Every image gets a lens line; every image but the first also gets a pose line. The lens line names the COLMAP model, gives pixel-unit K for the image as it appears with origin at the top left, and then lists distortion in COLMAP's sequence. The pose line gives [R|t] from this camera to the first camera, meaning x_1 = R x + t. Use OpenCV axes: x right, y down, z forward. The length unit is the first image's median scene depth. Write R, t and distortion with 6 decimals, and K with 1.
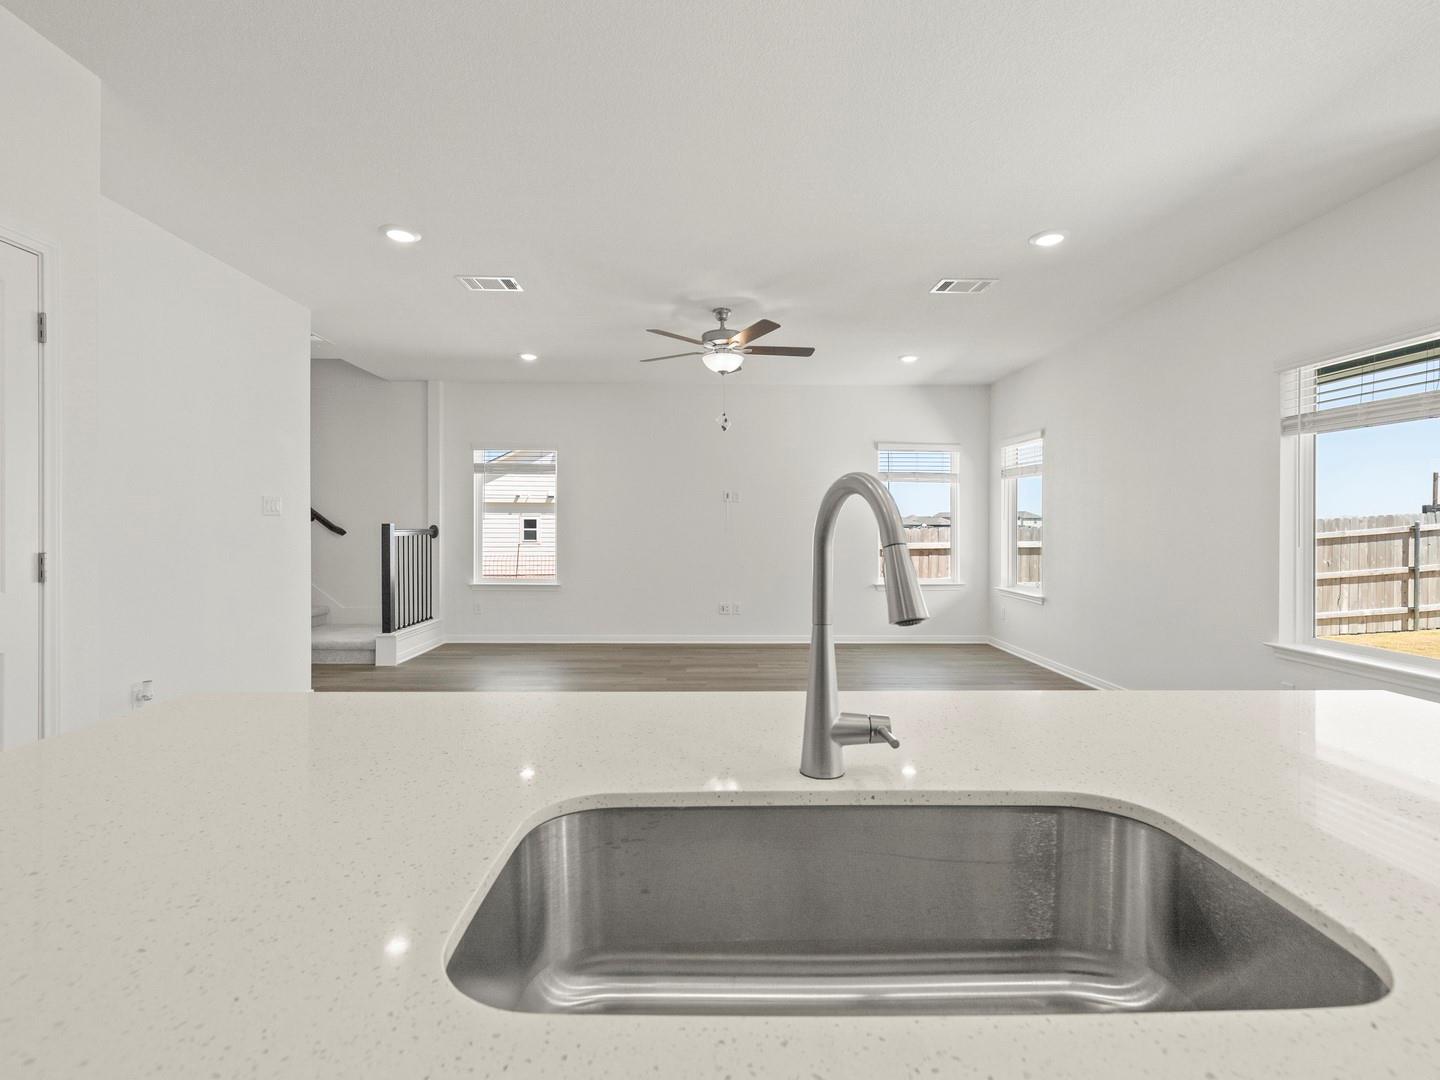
lens RADIAL K [[690.8, 0, 722.4], [0, 690.8, 530.9], [0, 0, 1]] dist [0.009211, -0.000362]
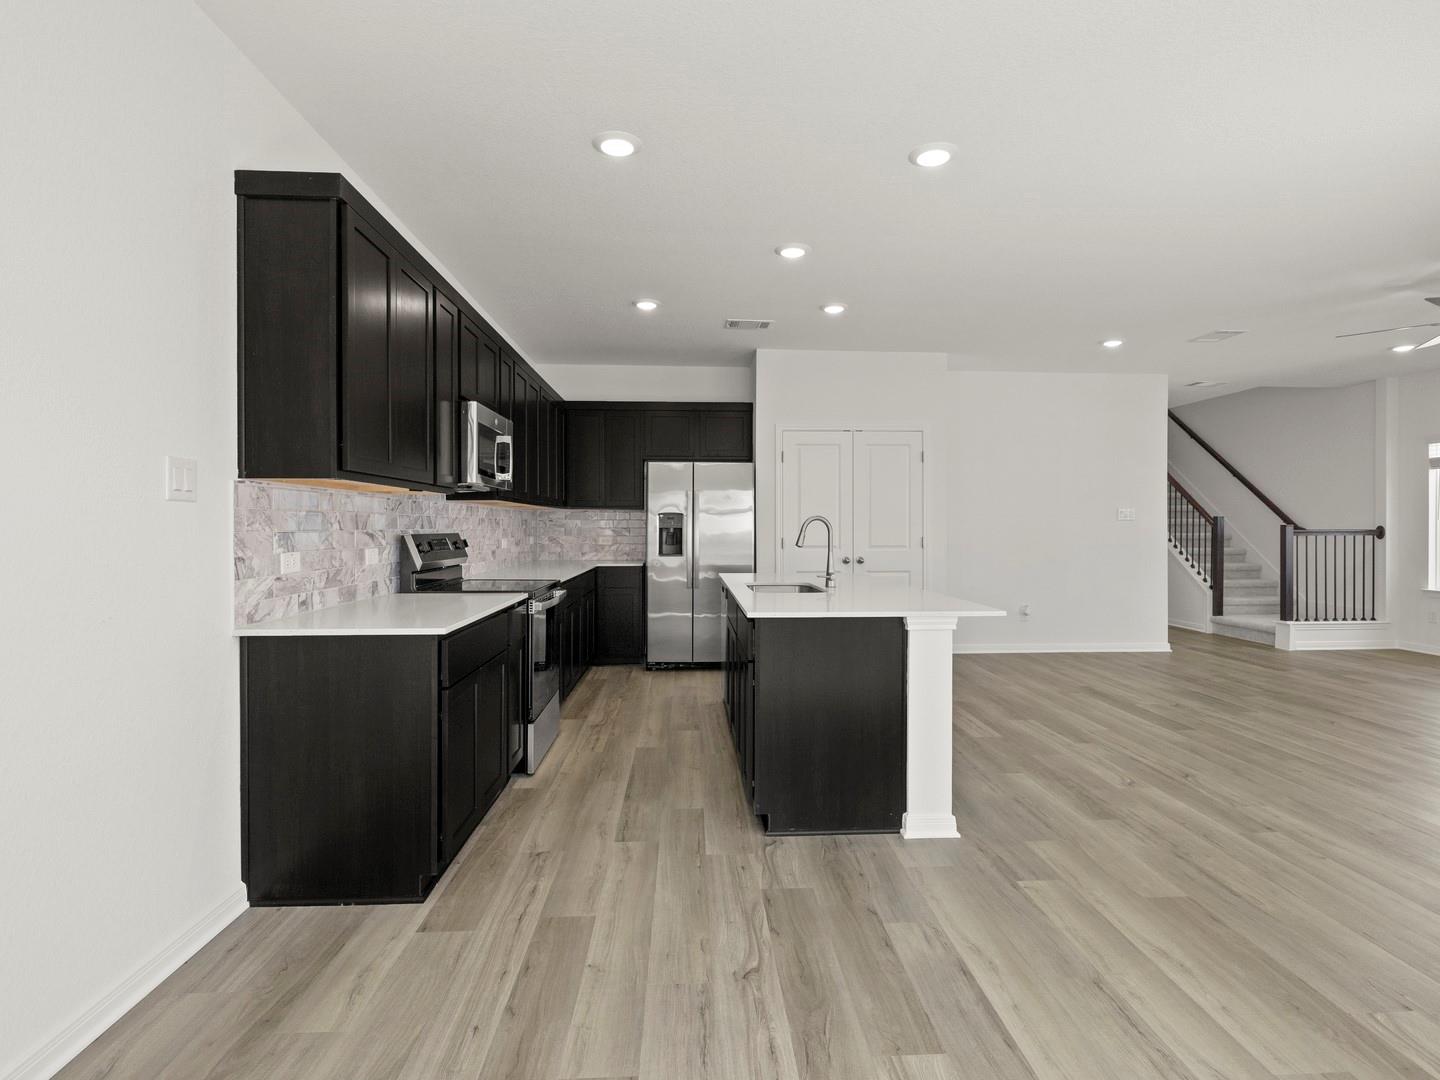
lens RADIAL K [[728.8, 0, 724.8], [0, 728.8, 530.6], [0, 0, 1]] dist [-0.002407, 0.000035]
pose [[0.041153, 0.003633, -0.999146, 0.676817], [-0.005494, 0.999979, 0.003410, 0.000085], [0.999138, 0.005349, 0.041172, 0.029606]]
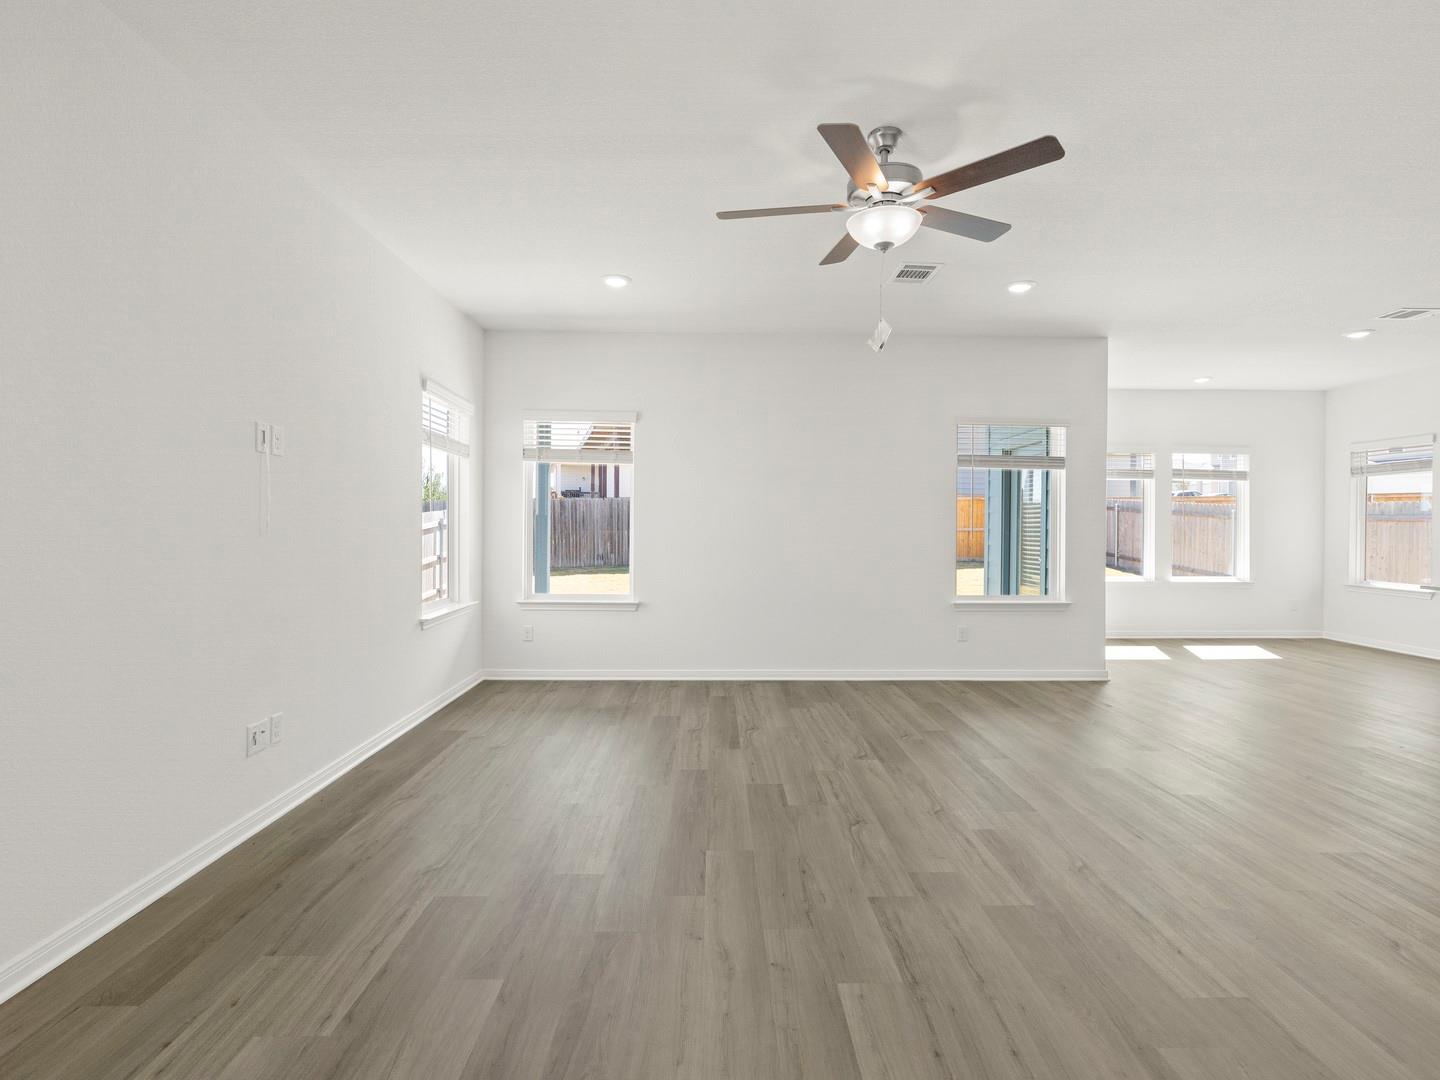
lens RADIAL K [[717.4, 0, 725.1], [0, 717.4, 530.3], [0, 0, 1]] dist [-0.003209, -0.000507]
pose [[-0.007562, -0.007715, 0.999942, -0.457457], [-0.001973, 0.999968, 0.007701, -0.003534], [-0.999969, -0.001915, -0.007577, 0.896057]]
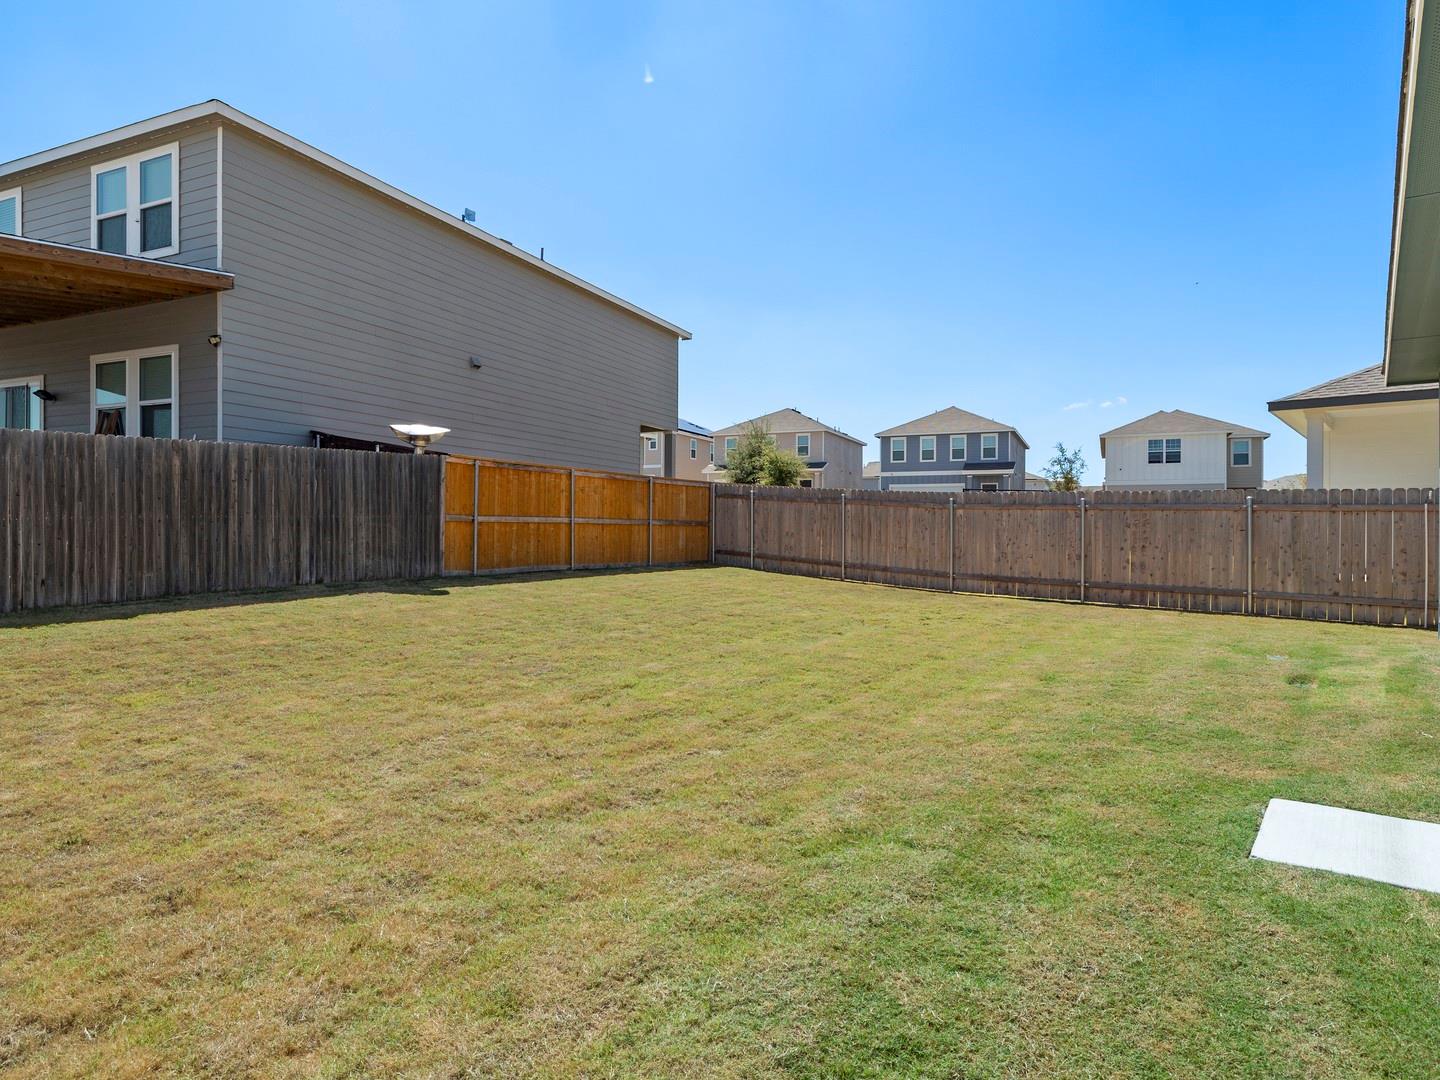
lens RADIAL K [[823.5, 0, 725.7], [0, 823.5, 529.7], [0, 0, 1]] dist [0.004039, 0.000768]
pose [[-0.771979, -0.005566, 0.635624, 0.897907], [-0.003951, 0.999984, 0.003959, 0.029520], [-0.635636, 0.000545, -0.771989, 1.484187]]
